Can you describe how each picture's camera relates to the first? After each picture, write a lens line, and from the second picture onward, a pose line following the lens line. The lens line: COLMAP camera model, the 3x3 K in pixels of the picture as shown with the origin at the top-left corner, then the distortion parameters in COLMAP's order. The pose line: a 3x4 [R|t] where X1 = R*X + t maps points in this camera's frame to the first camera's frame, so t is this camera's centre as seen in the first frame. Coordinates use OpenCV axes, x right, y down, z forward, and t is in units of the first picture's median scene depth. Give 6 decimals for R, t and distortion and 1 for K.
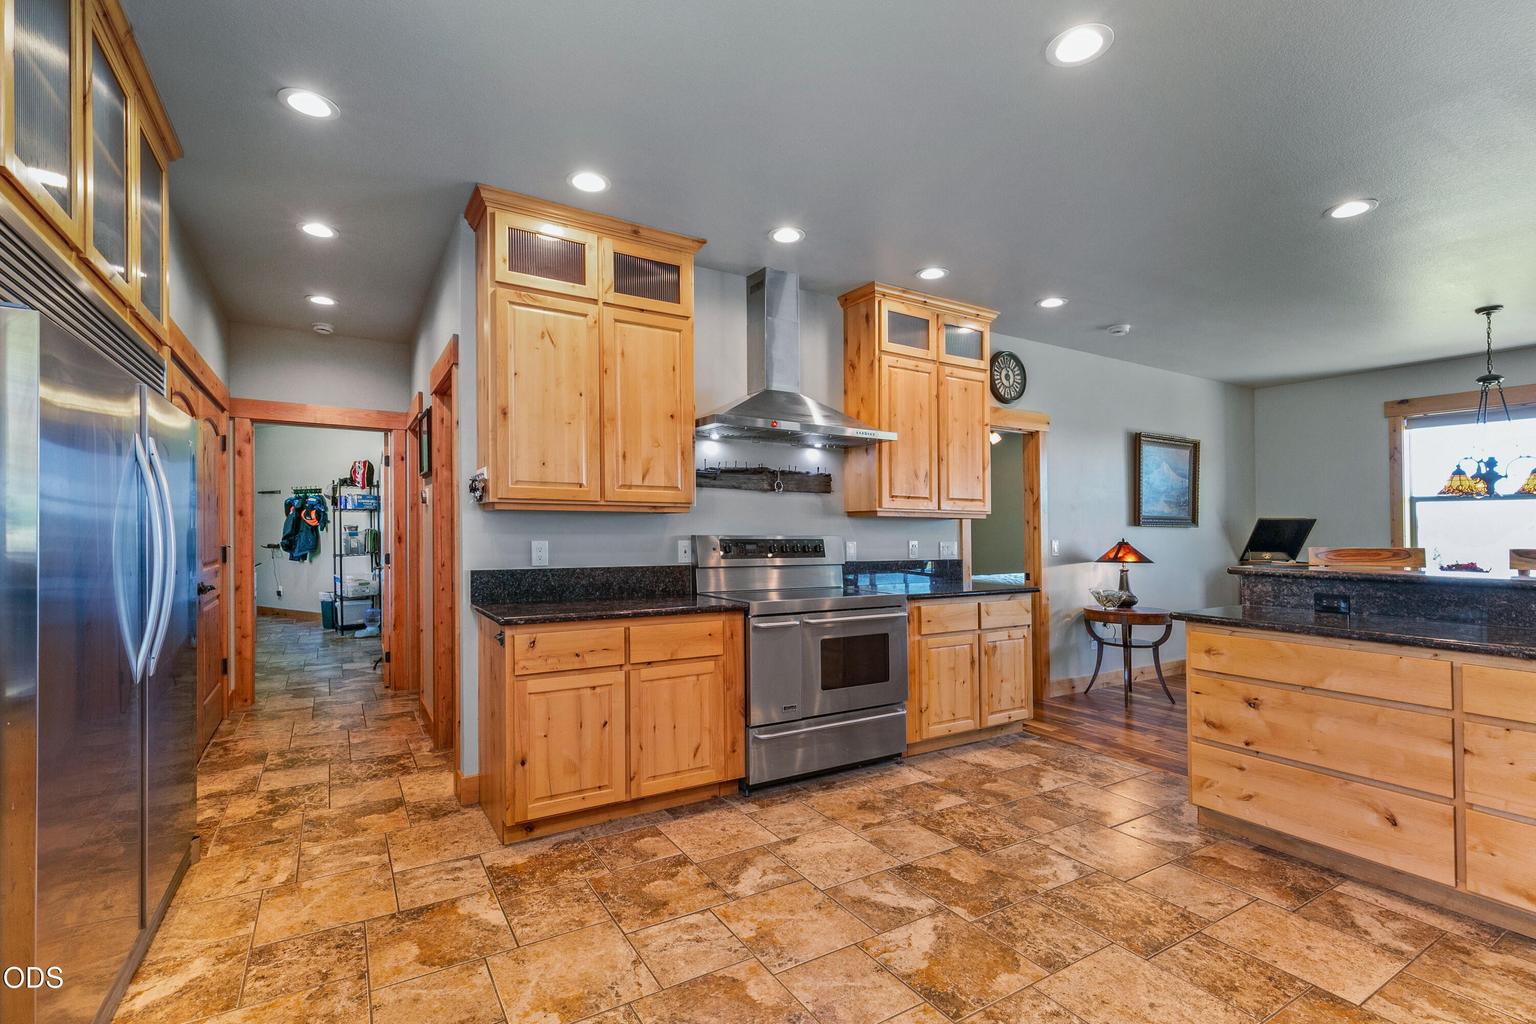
lens RADIAL K [[683.7, 0, 757.0], [0, 683.7, 537.5], [0, 0, 1]] dist [0.000928, -0.000183]
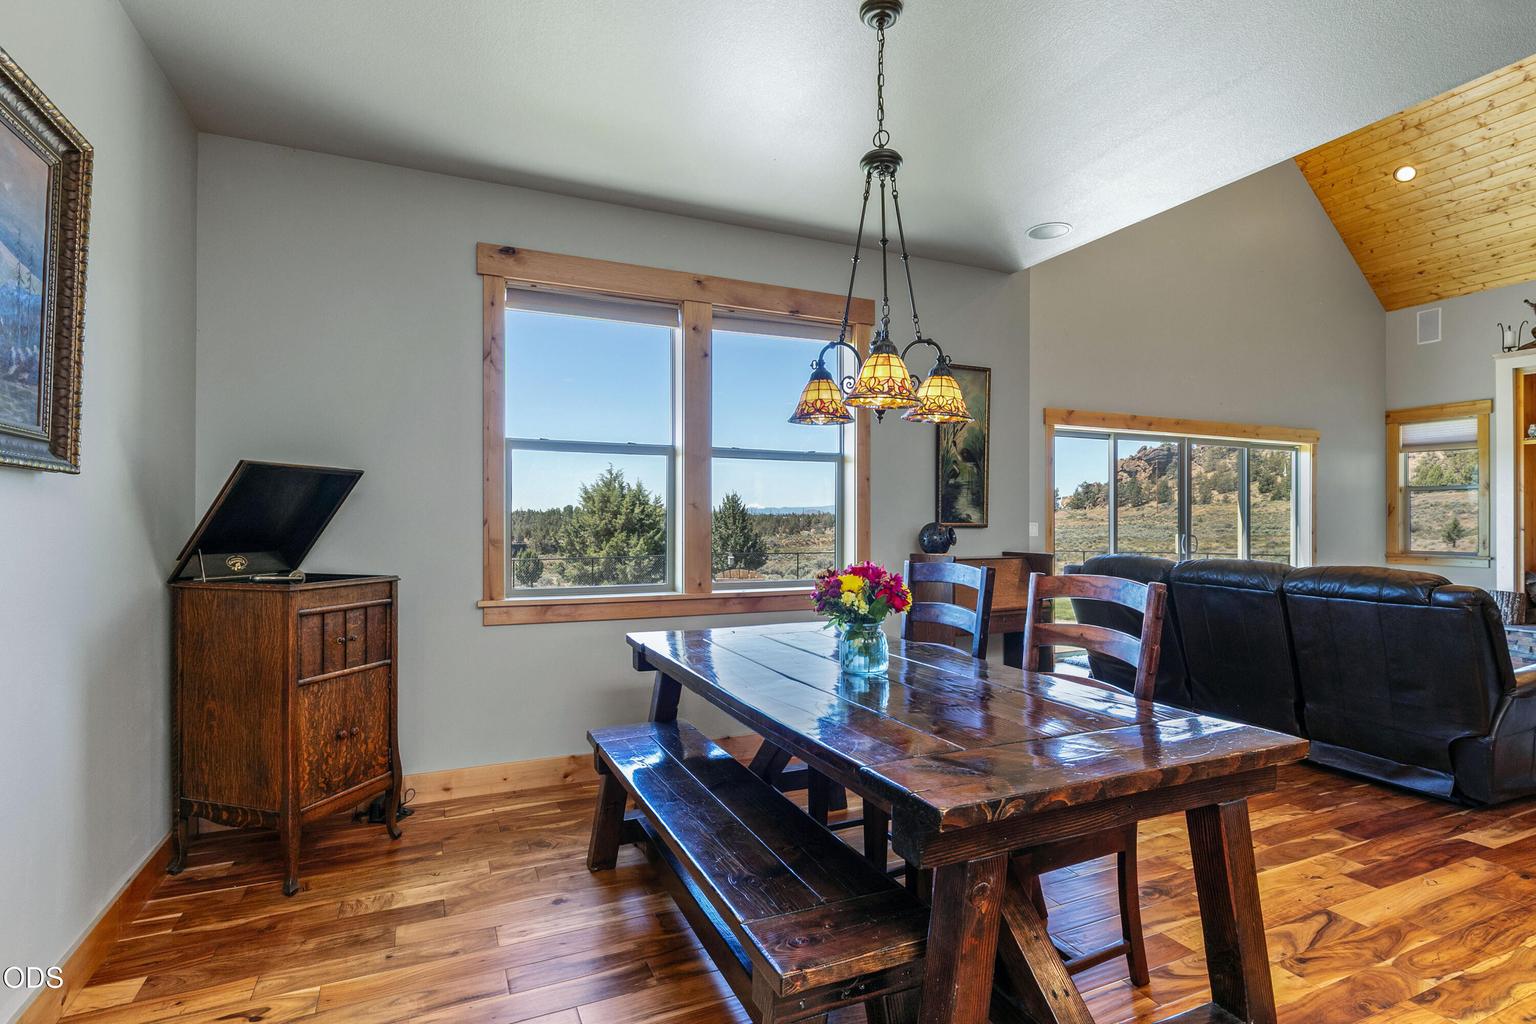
lens RADIAL K [[754.7, 0, 773.3], [0, 754.7, 513.9], [0, 0, 1]] dist [-0.000425, -0.000120]
pose [[0.123189, 0.006736, 0.992360, 0.620089], [0.004306, 0.999964, -0.007322, 0.005730], [-0.992374, 0.005175, 0.123155, 1.109987]]
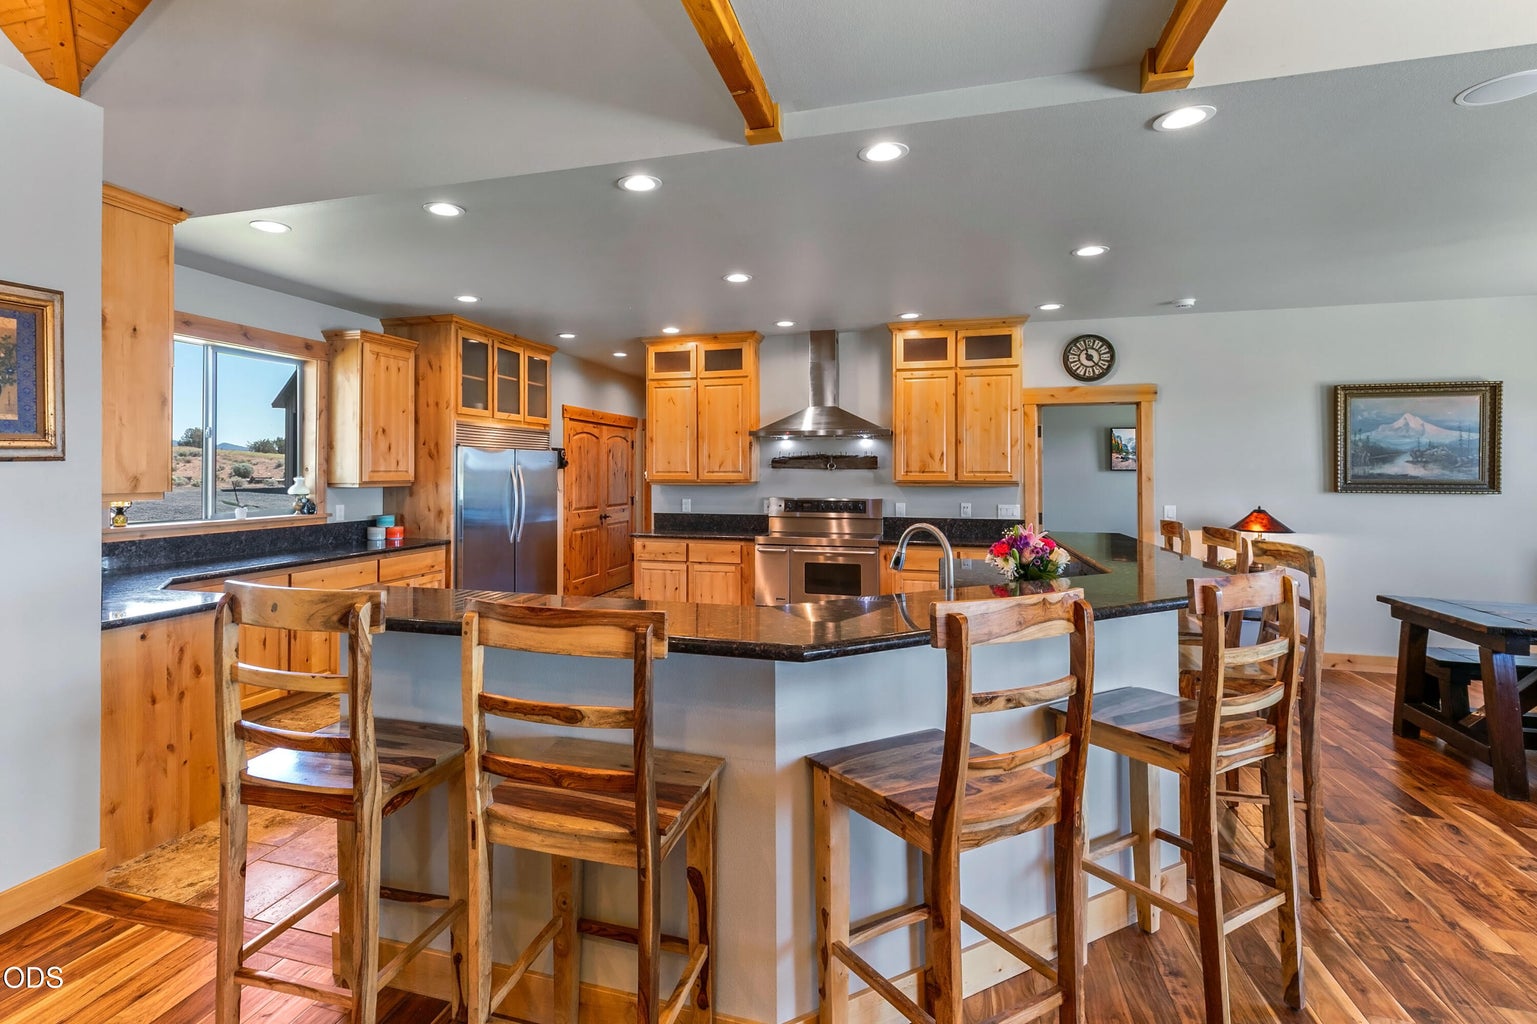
lens RADIAL K [[713.5, 0, 776.6], [0, 713.5, 513.7], [0, 0, 1]] dist [0.003984, 0.000210]
pose [[0.719129, 0.041307, -0.693648, 1.051733], [-0.006132, 0.998570, 0.053109, -0.052034], [0.694850, -0.033938, 0.718354, -0.248012]]
